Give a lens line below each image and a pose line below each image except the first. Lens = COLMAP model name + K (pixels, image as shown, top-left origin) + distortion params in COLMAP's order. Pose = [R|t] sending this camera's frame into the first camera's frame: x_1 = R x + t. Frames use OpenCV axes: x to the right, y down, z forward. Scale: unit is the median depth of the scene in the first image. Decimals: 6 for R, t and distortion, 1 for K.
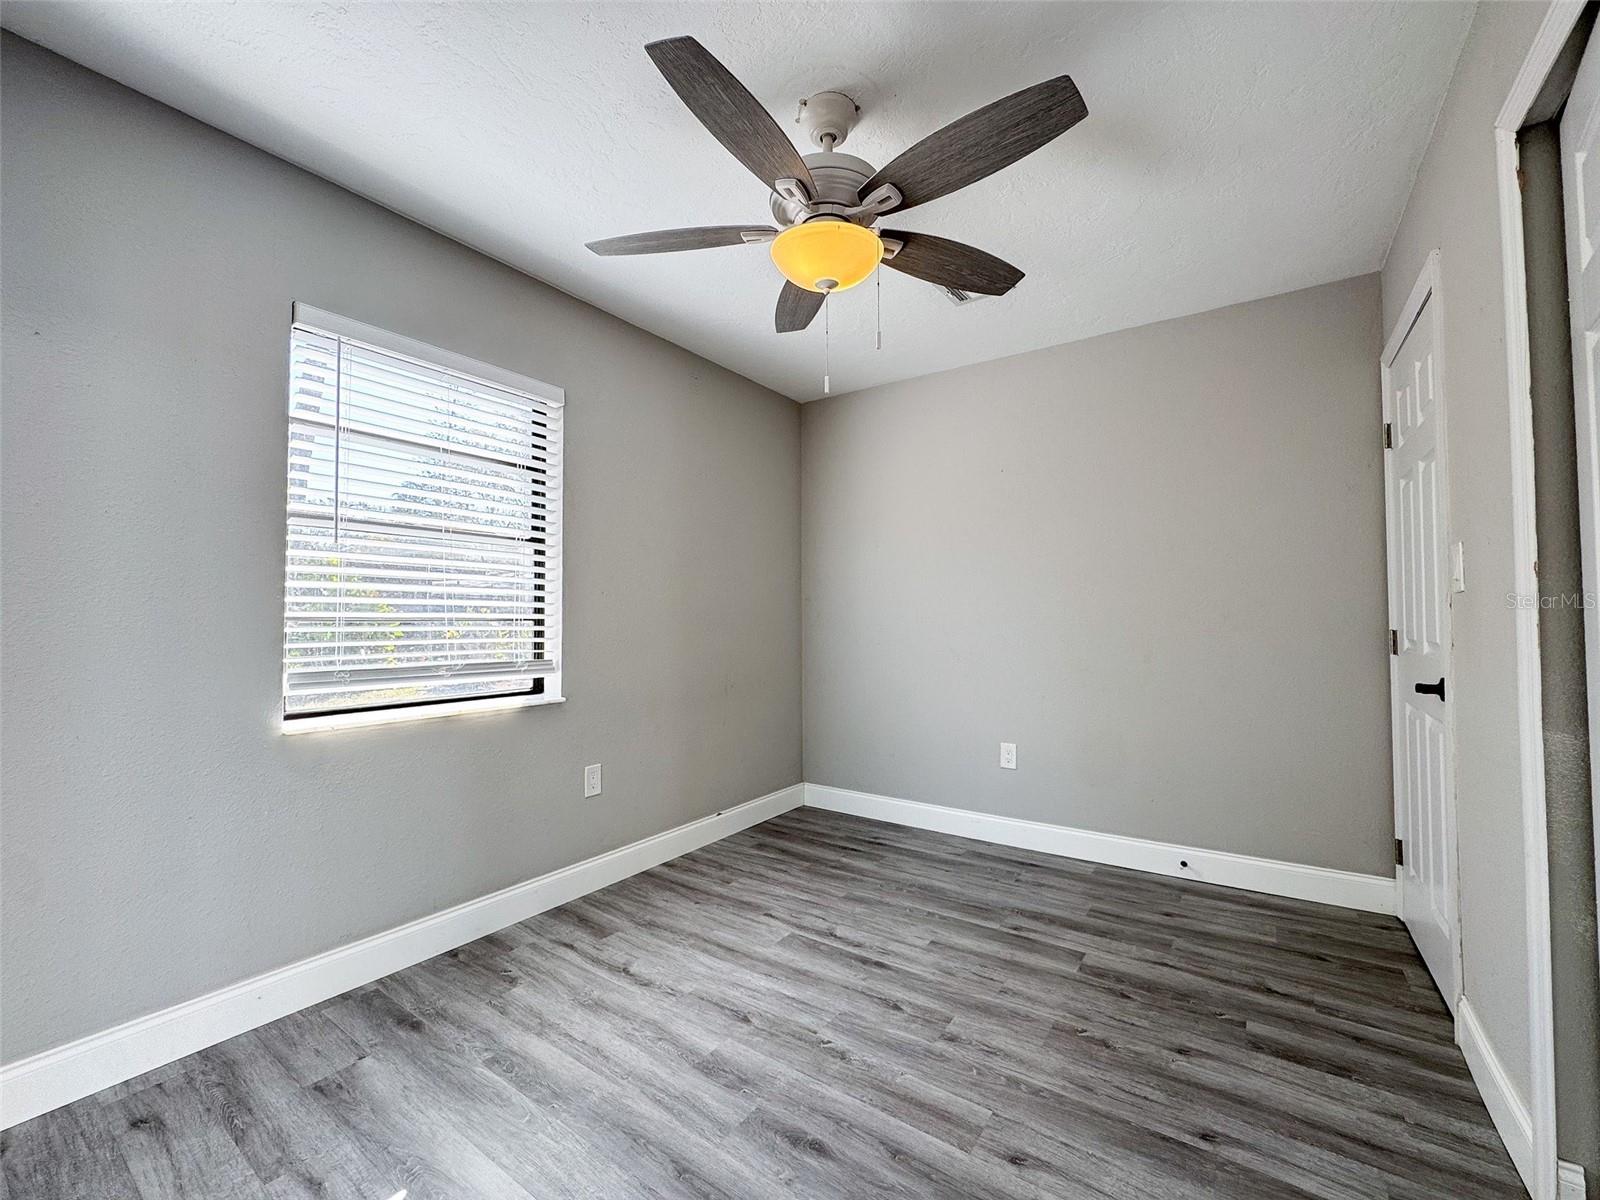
lens RADIAL K [[638.9, 0, 795.5], [0, 638.9, 601.7], [0, 0, 1]] dist [-0.002598, 0.000122]
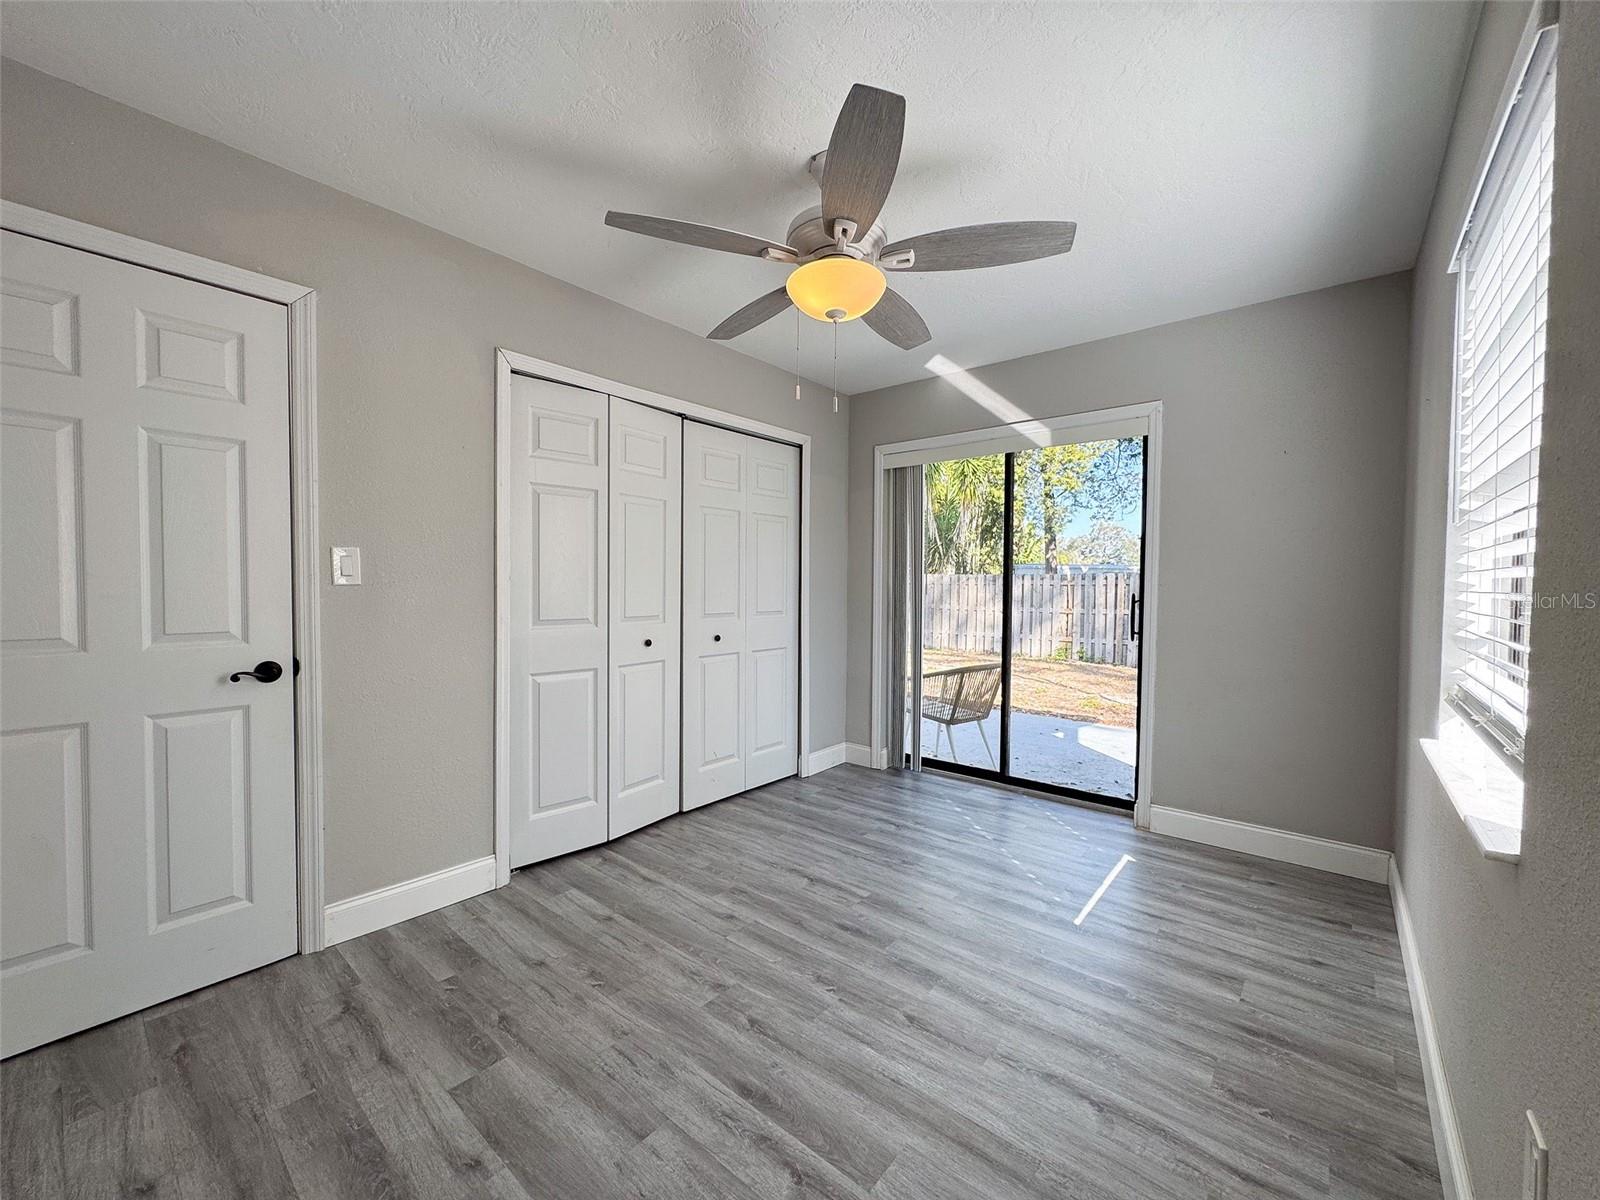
lens RADIAL K [[638.9, 0, 795.5], [0, 638.9, 601.7], [0, 0, 1]] dist [-0.002598, 0.000122]
pose [[-0.996423, -0.005843, 0.084307, 0.018712], [-0.006139, 0.999976, -0.003246, 0.013157], [-0.084286, -0.003752, -0.996435, 1.958257]]
